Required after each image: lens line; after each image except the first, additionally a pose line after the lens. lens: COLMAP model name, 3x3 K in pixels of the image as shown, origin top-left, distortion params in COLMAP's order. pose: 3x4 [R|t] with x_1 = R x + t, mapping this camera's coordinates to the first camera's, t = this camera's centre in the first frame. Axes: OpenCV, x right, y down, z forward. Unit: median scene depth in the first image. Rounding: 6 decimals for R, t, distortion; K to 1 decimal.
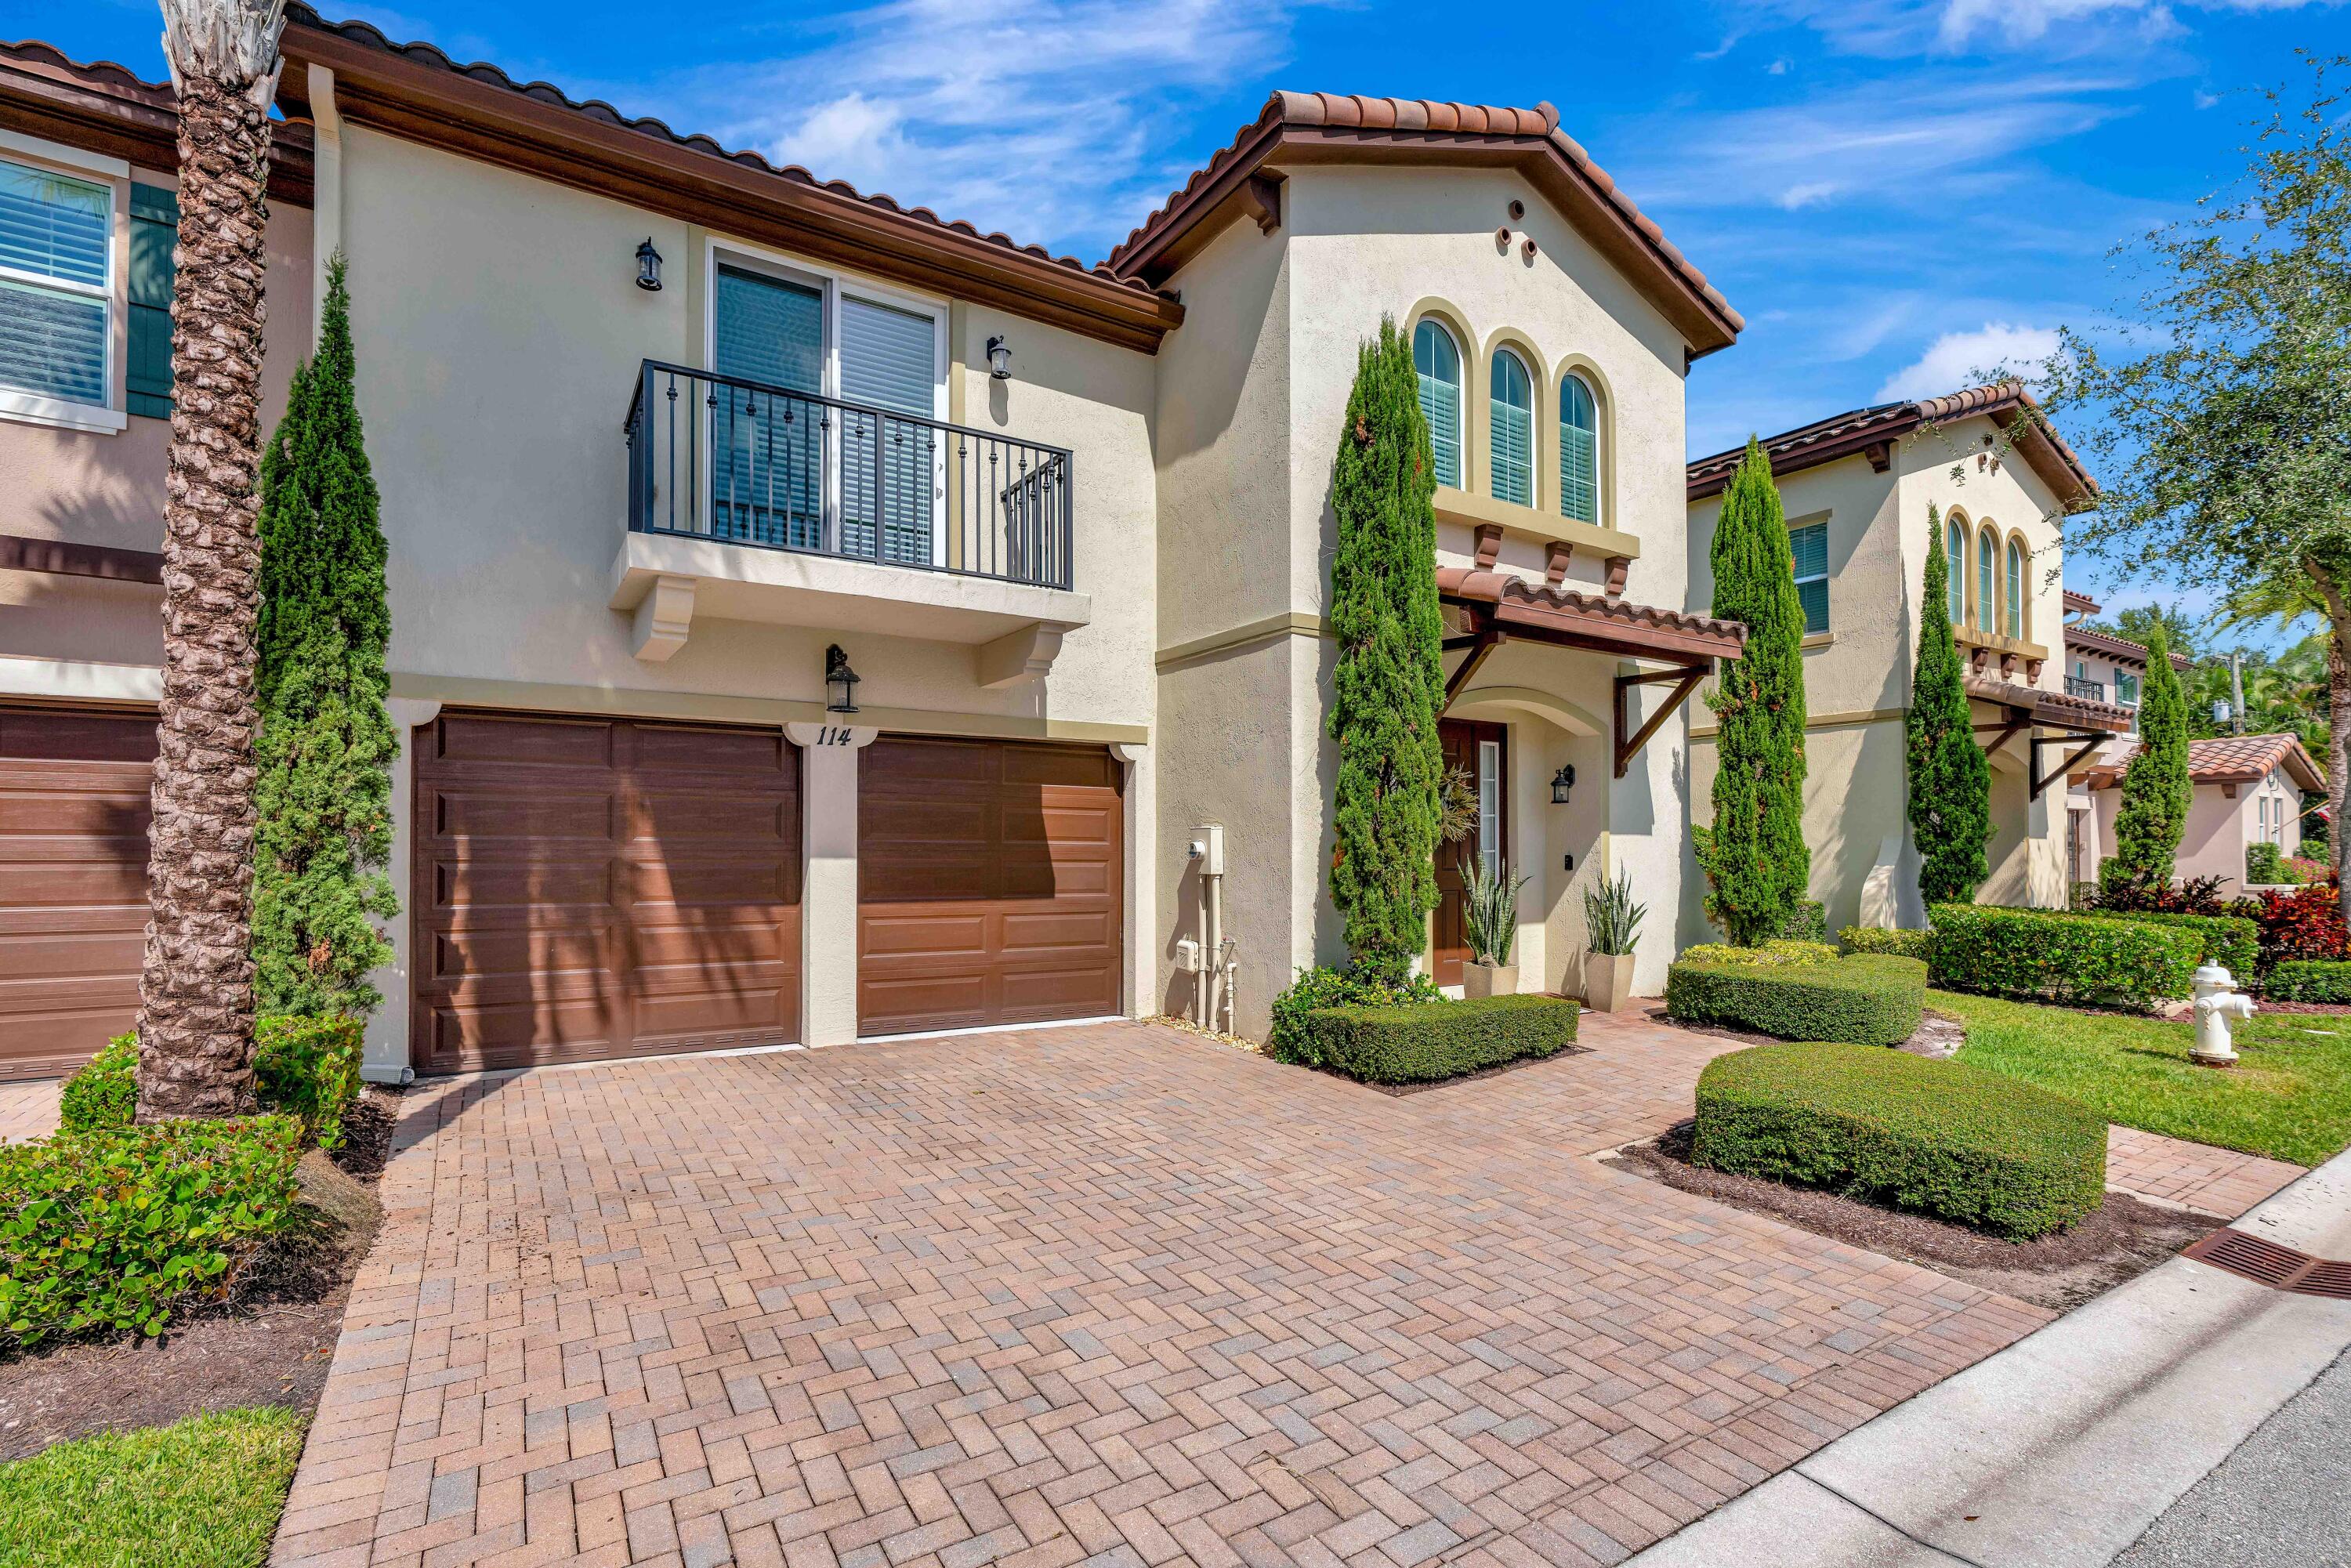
lens RADIAL K [[1053.3, 0, 1177.2], [0, 1053.3, 842.1], [0, 0, 1]] dist [-0.006964, 0.000570]
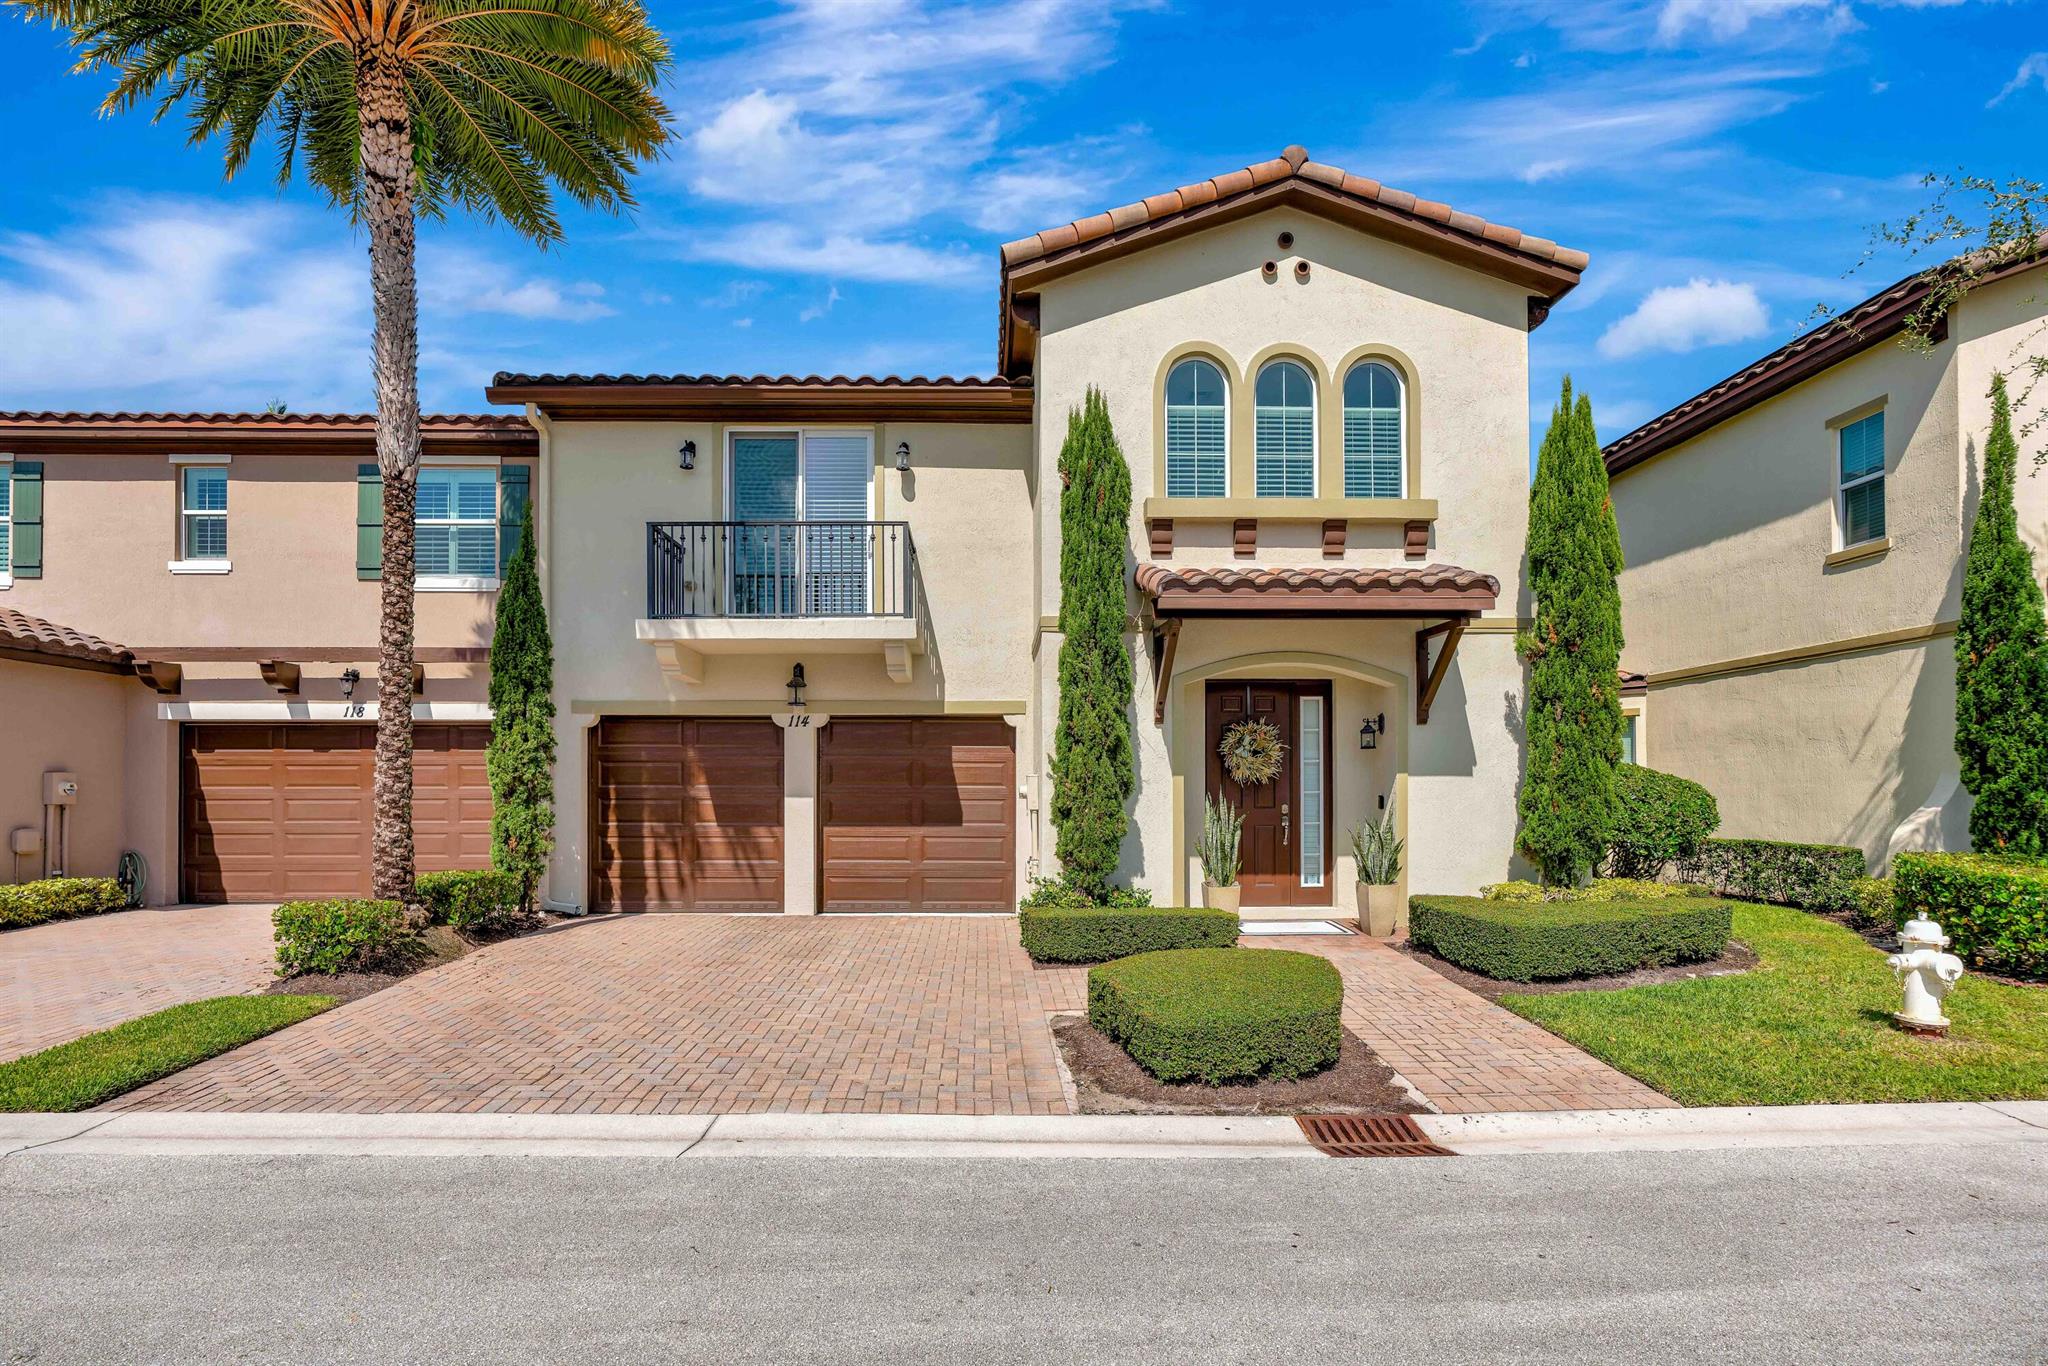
lens RADIAL K [[961.0, 0, 1012.1], [0, 961.0, 790.3], [0, 0, 1]] dist [-0.004632, 0.000504]
pose [[0.856614, -0.003781, -0.515944, 0.745996], [0.006301, 0.999975, 0.003134, 0.001886], [0.515919, -0.005936, 0.856617, -0.084869]]
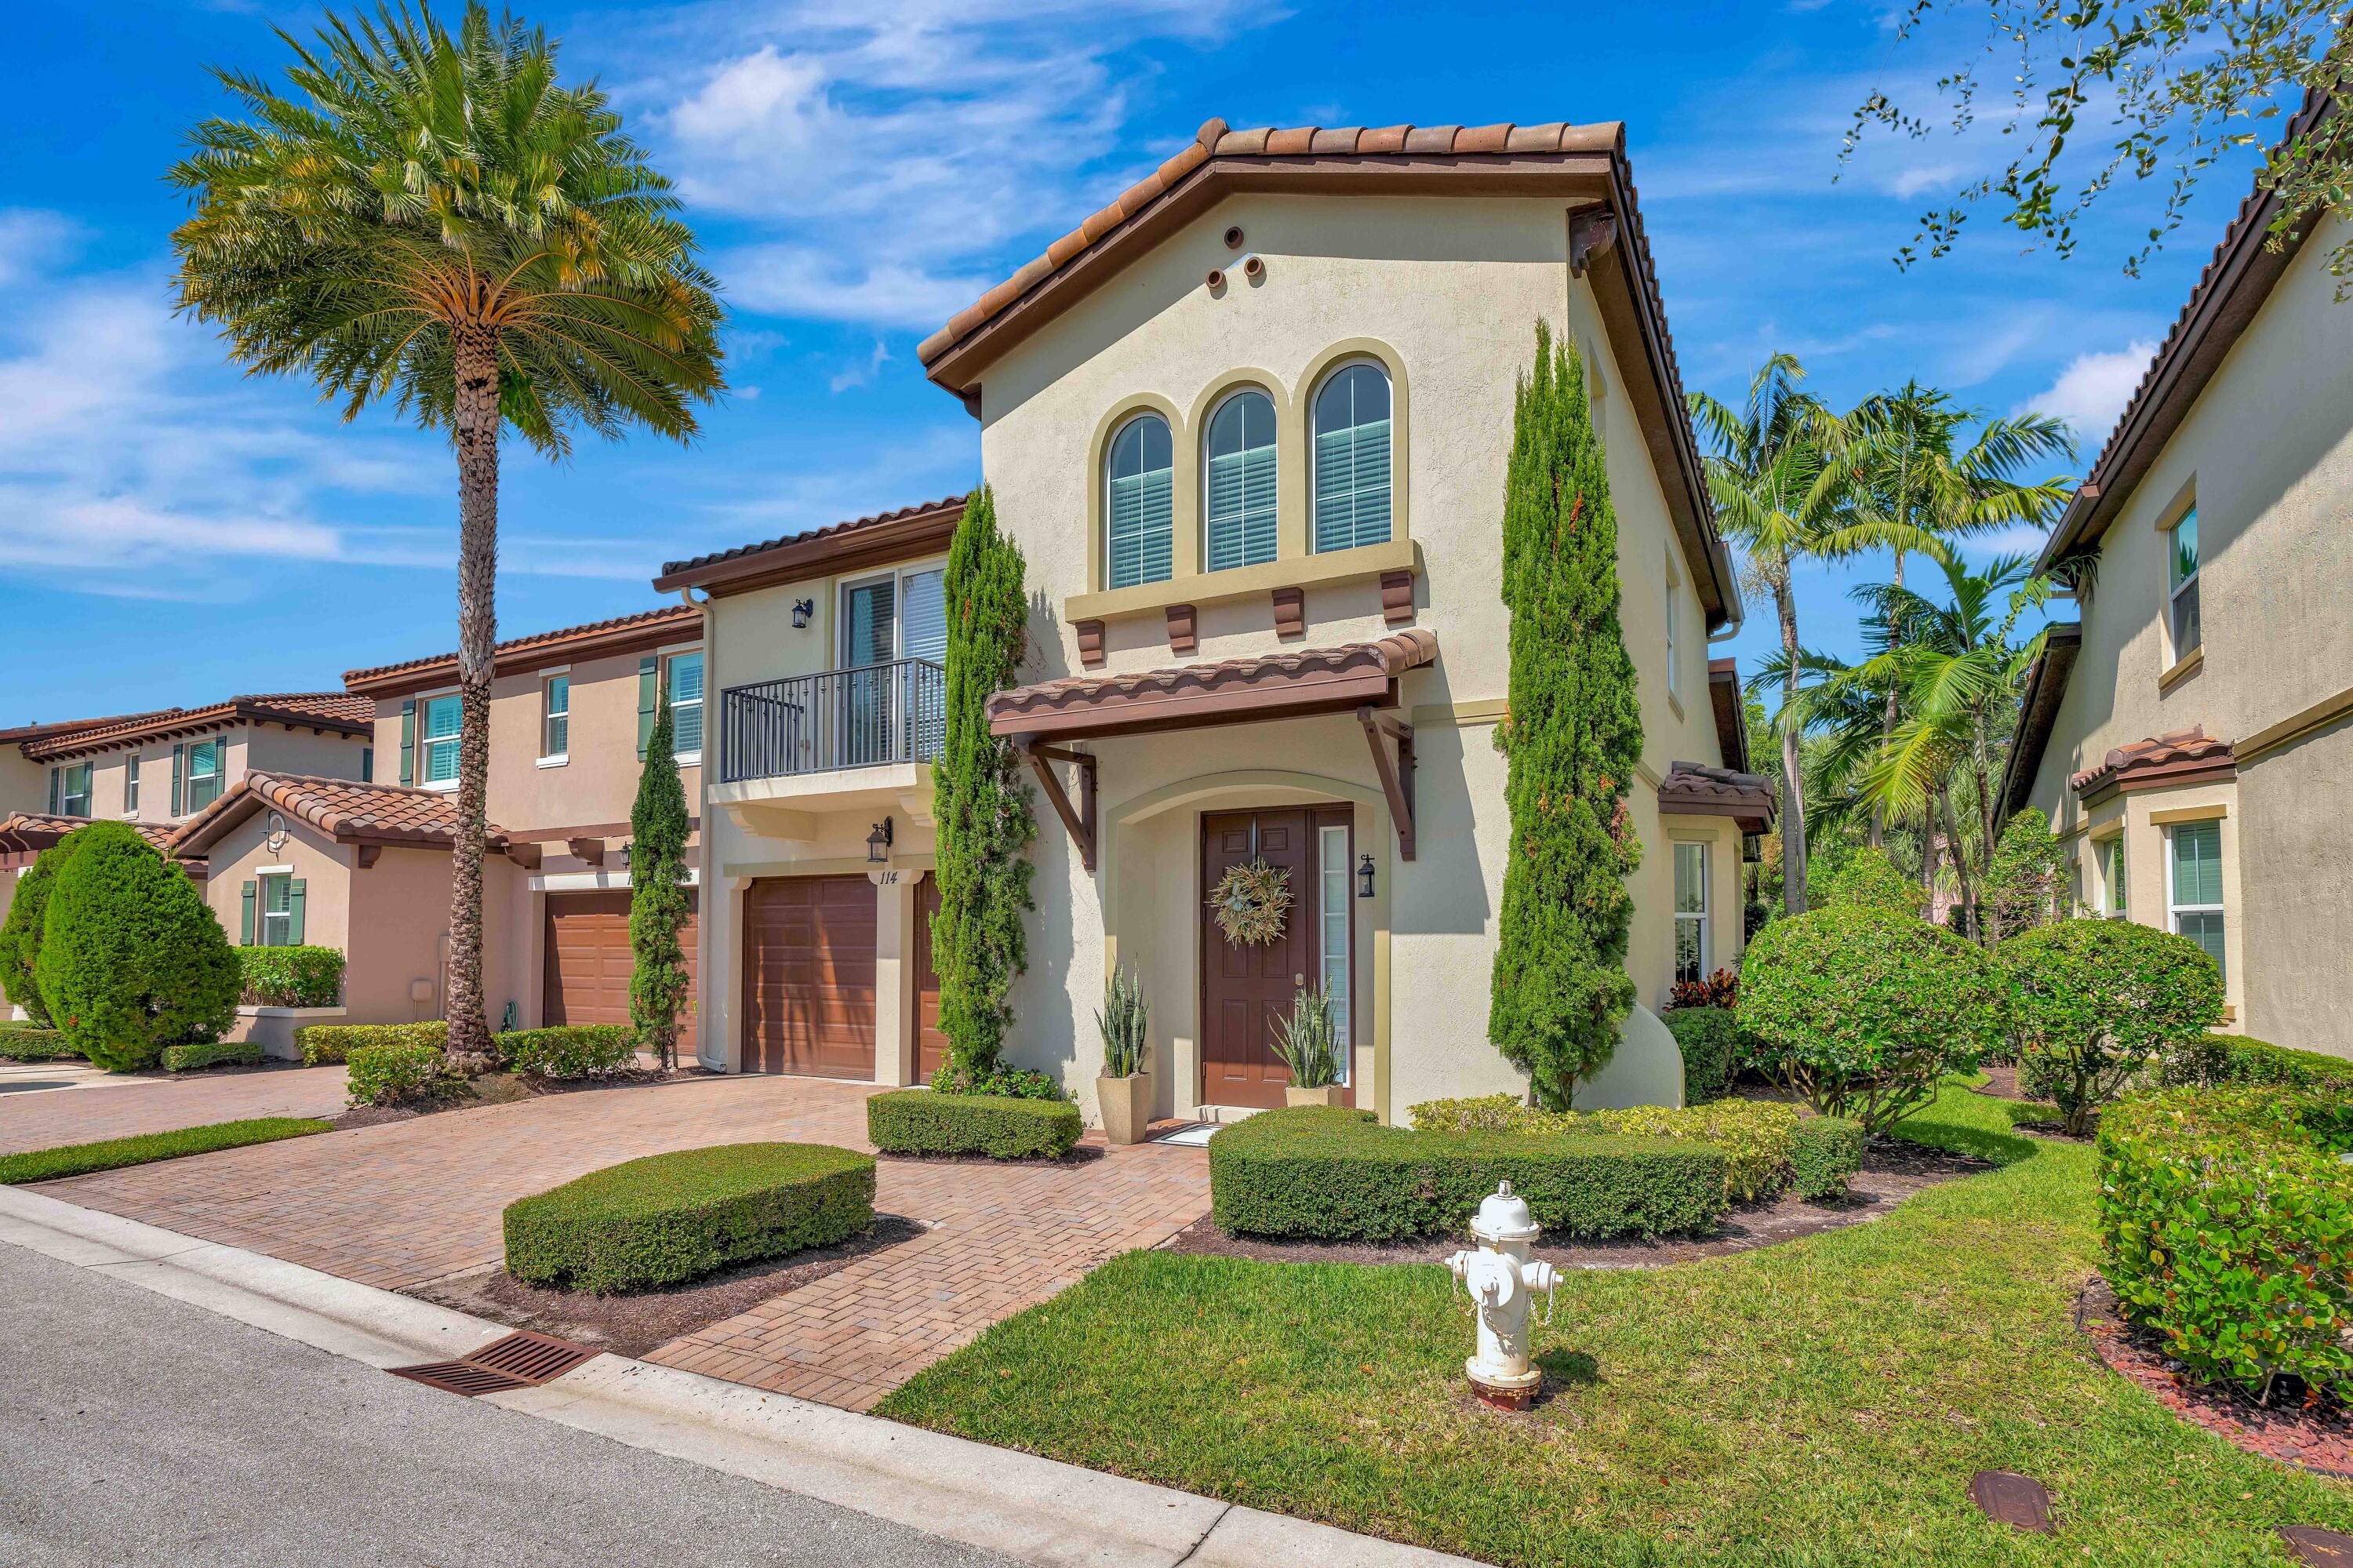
lens RADIAL K [[1160.4, 0, 1178.8], [0, 1160.4, 906.1], [0, 0, 1]] dist [-0.014201, 0.011697]
pose [[0.490604, -0.033821, -0.870726, 1.392470], [0.006953, 0.999367, -0.034900, -0.000073], [0.871355, 0.011068, 0.490528, 0.591213]]
